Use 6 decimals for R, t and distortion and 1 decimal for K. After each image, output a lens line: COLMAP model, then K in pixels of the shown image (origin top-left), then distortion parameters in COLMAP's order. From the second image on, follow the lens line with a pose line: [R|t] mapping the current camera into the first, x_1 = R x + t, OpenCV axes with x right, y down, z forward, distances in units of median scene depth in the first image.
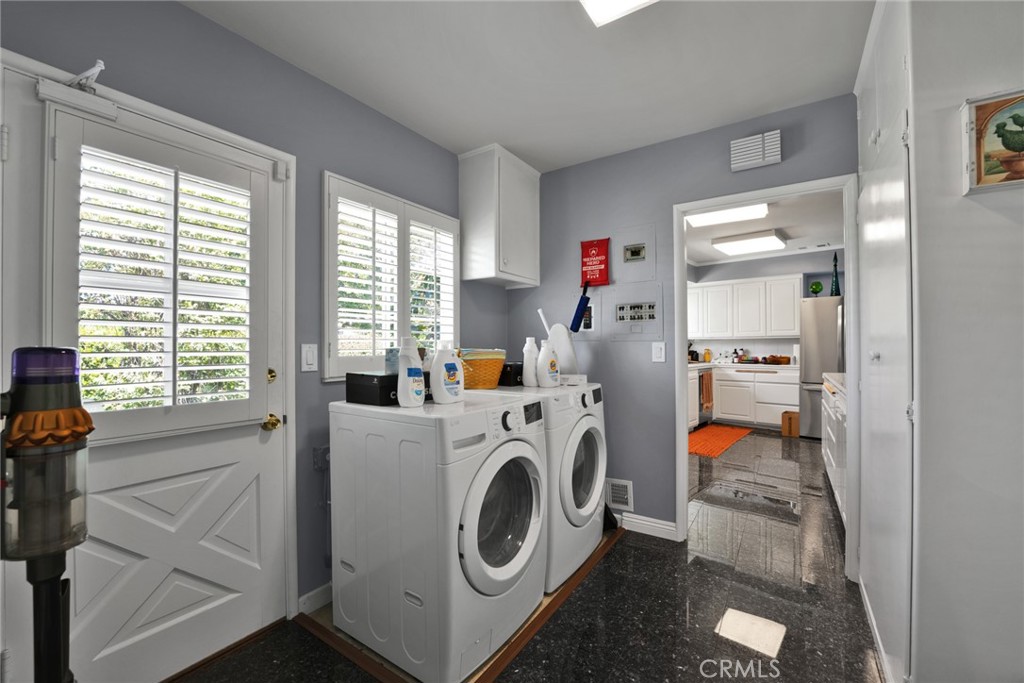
lens RADIAL K [[420.5, 0, 513.2], [0, 420.5, 342.9], [0, 0, 1]] dist [0.000302, 0.000037]
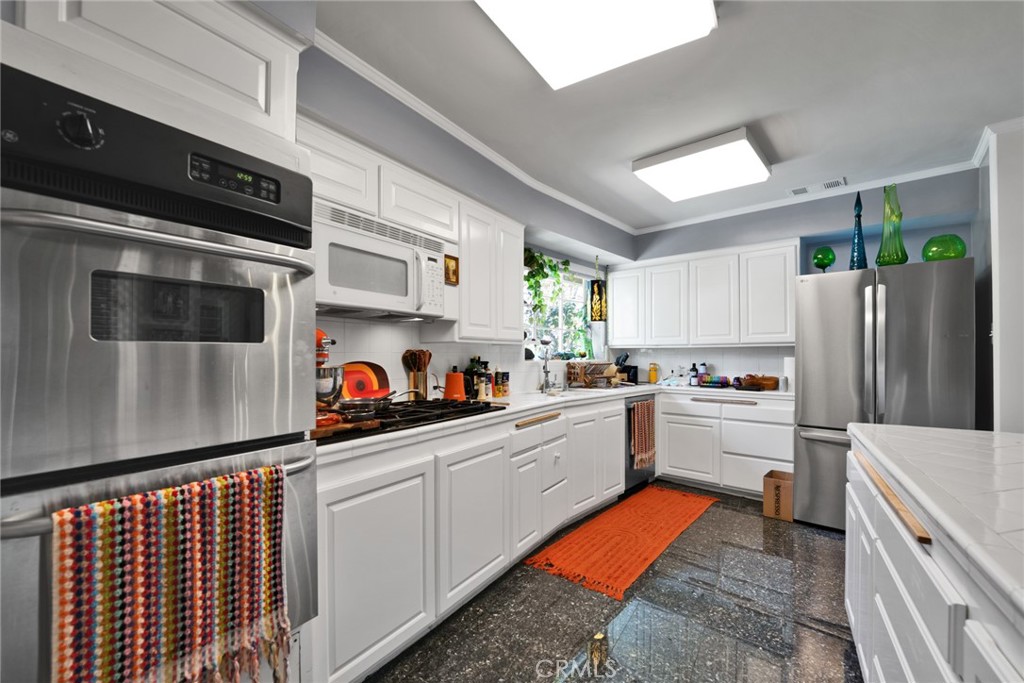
lens RADIAL K [[420.5, 0, 510.8], [0, 420.5, 350.1], [0, 0, 1]] dist [0.000302, 0.000037]
pose [[0.999981, 0.001190, -0.005984, 0.278927], [-0.001203, 0.999997, -0.002188, -0.004570], [0.005981, 0.002195, 0.999980, 0.396916]]
